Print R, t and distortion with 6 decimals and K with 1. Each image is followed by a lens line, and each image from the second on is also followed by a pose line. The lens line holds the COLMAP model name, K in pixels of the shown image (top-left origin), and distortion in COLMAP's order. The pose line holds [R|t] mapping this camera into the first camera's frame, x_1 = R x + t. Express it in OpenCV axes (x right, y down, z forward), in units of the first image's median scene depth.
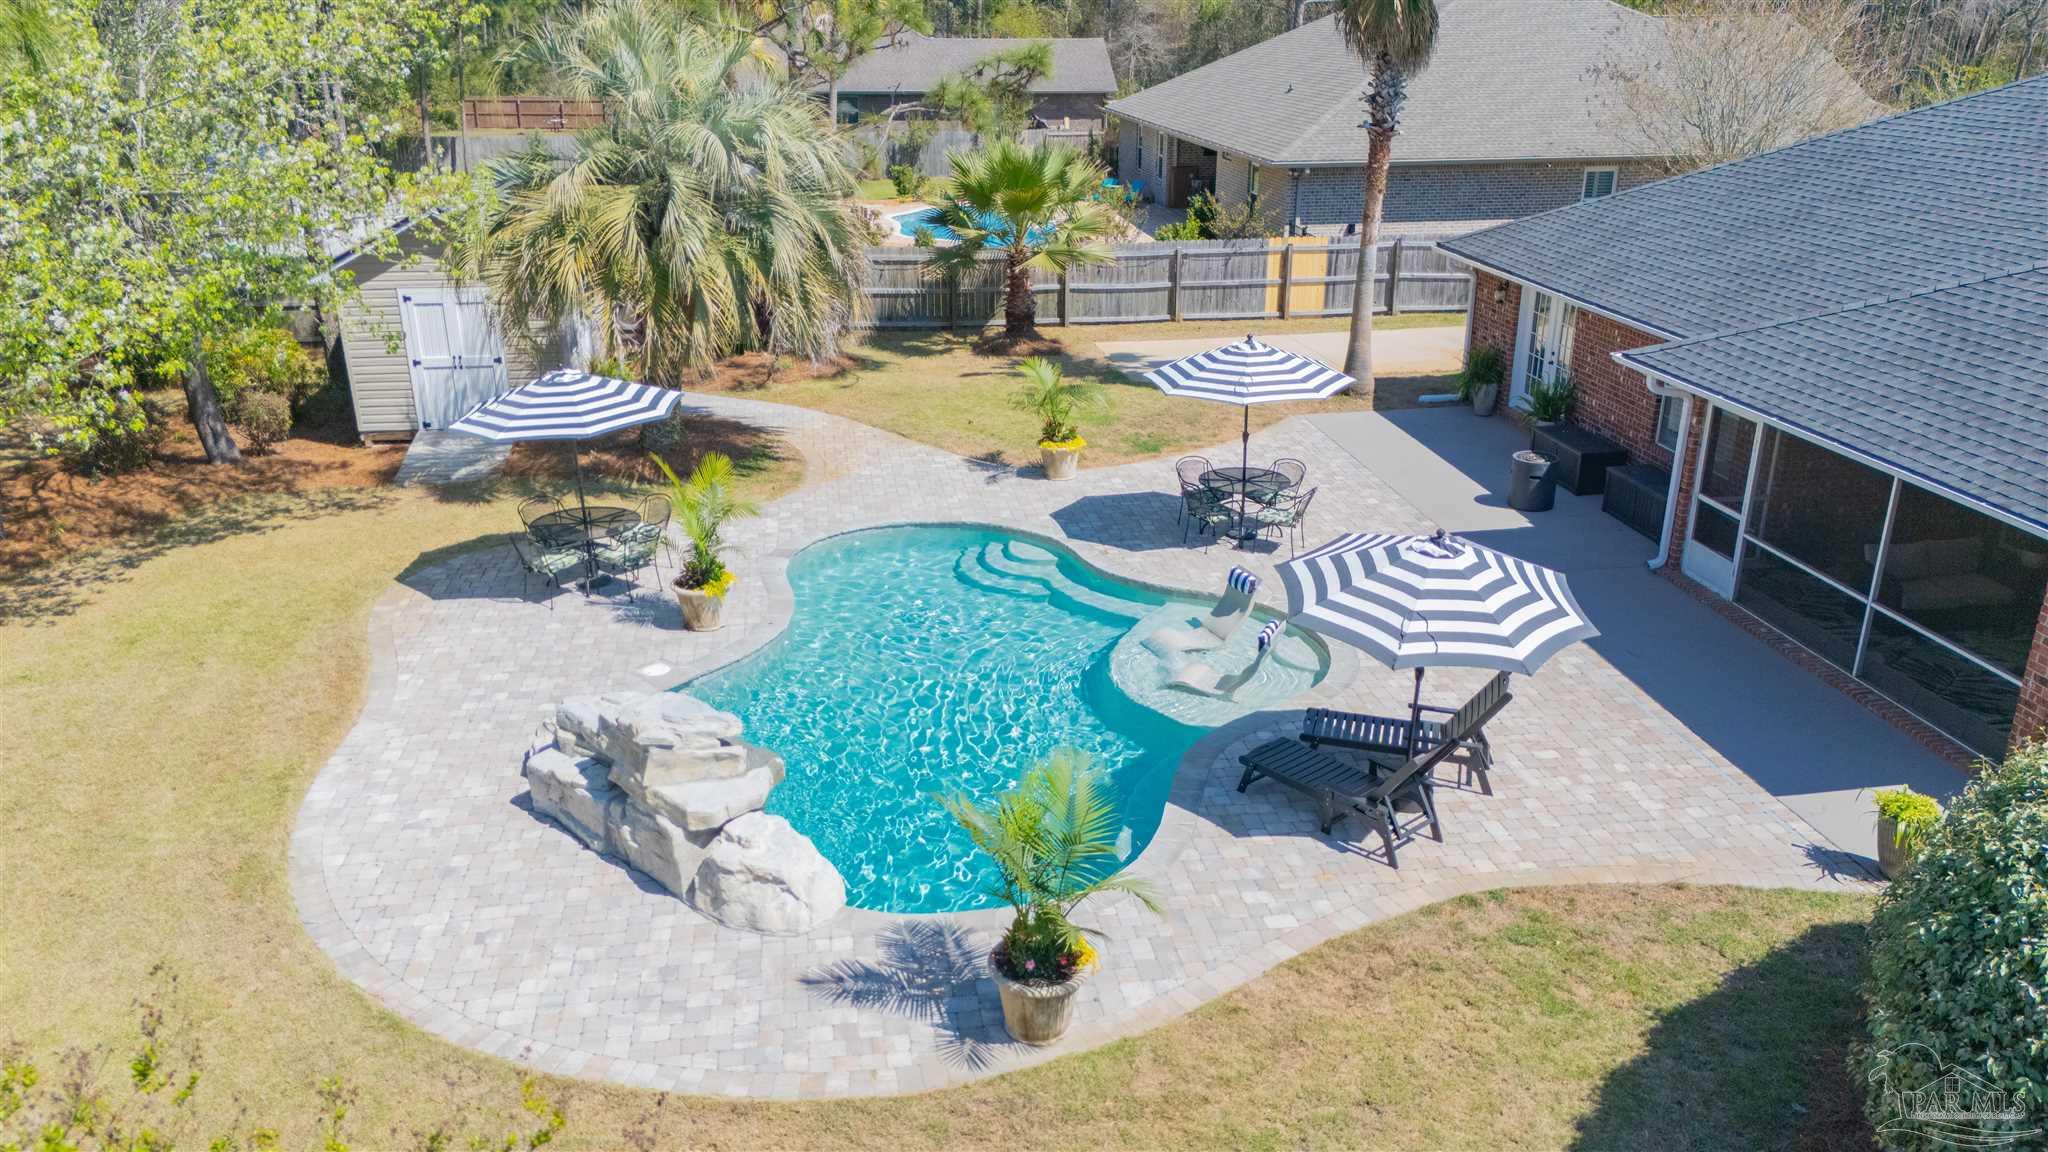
lens RADIAL K [[1492.6, 0, 1029.0], [0, 1492.6, 583.9], [0, 0, 1]] dist [0.089938, -0.126236]
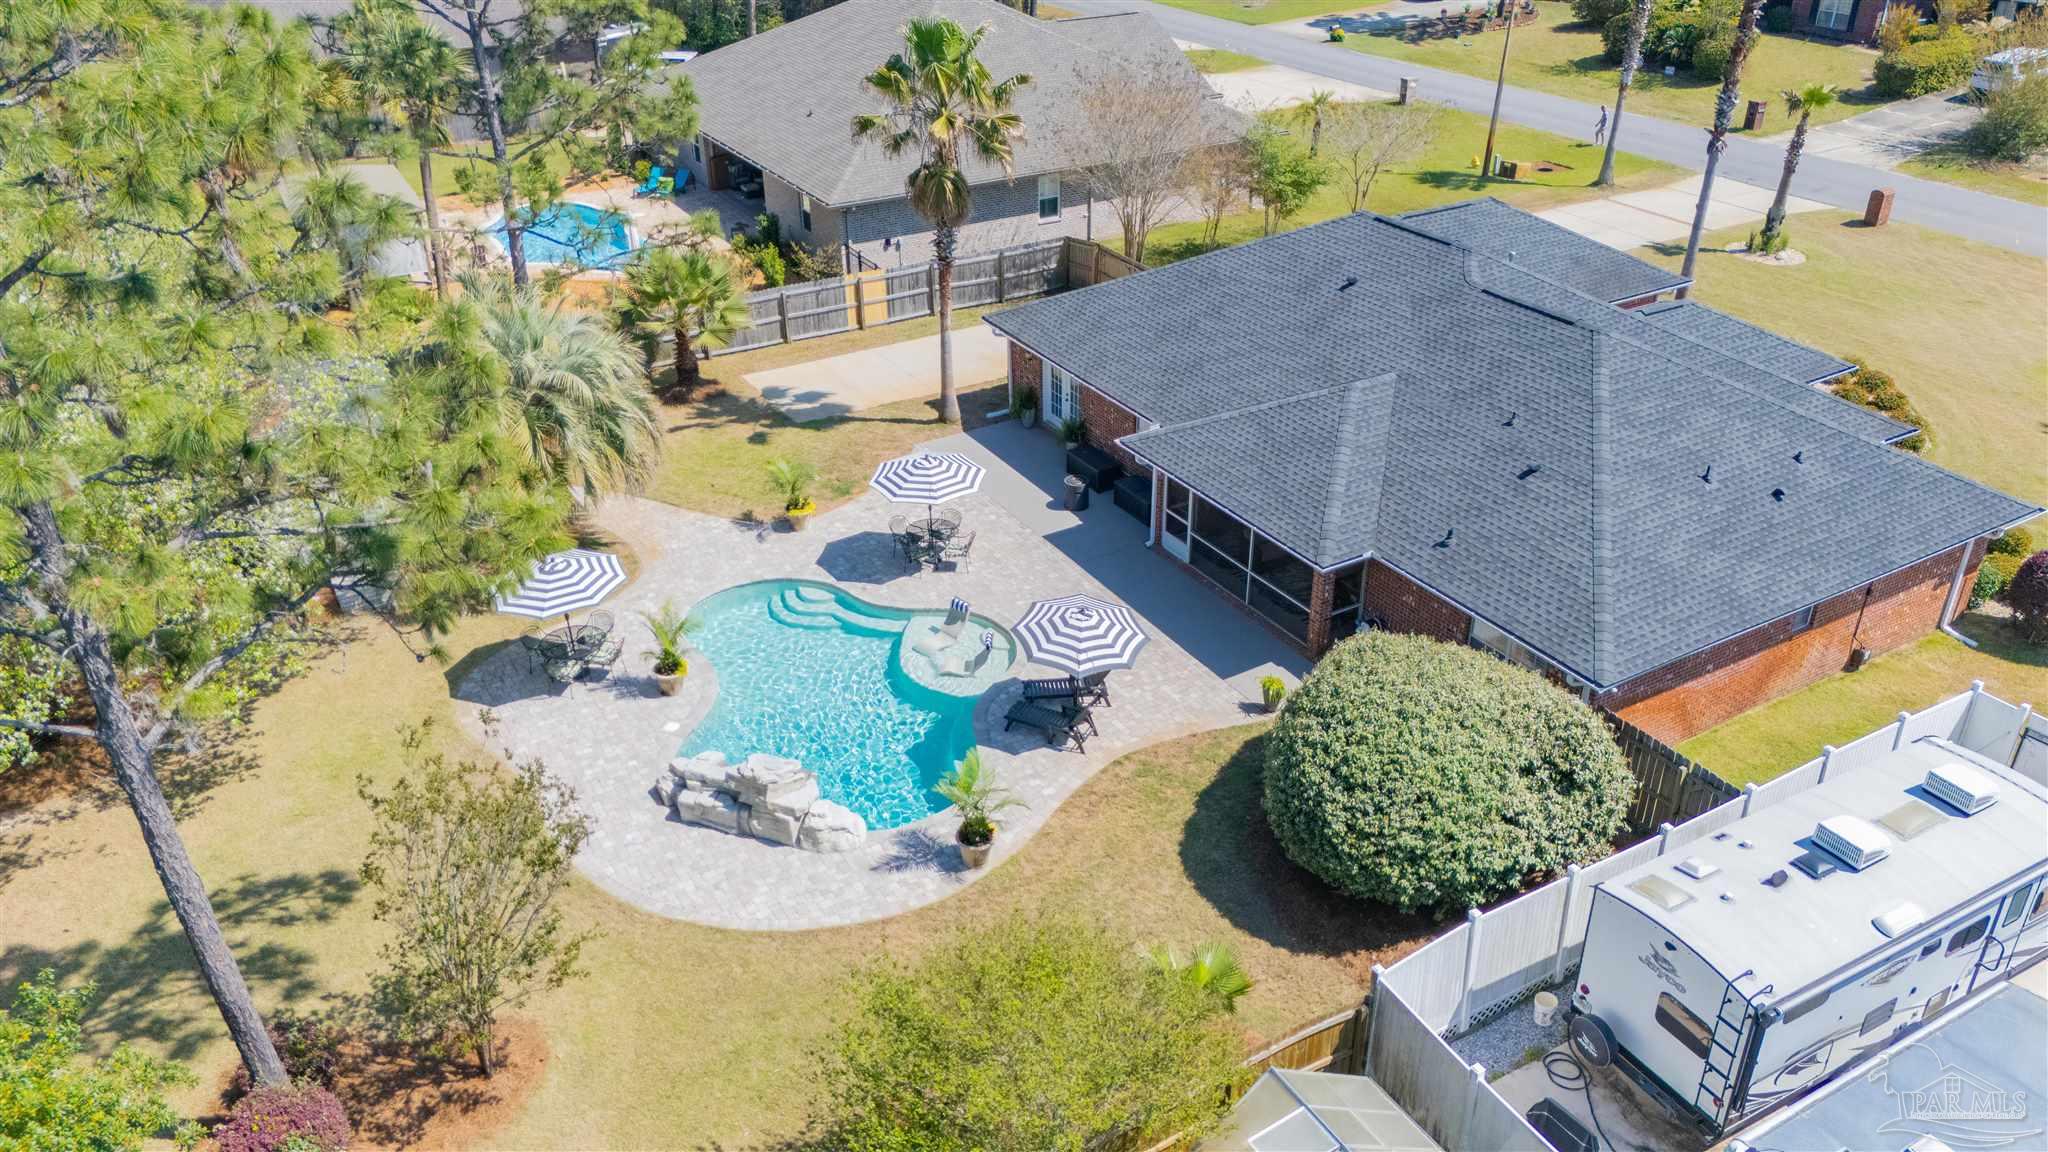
lens RADIAL K [[1490.9, 0, 1033.8], [0, 1490.9, 571.6], [0, 0, 1]] dist [0.093119, -0.129094]
pose [[0.924359, -0.190669, 0.330464, -0.499241], [0.141762, 0.975801, 0.166479, -0.447828], [-0.354210, -0.107039, 0.929020, -1.003806]]
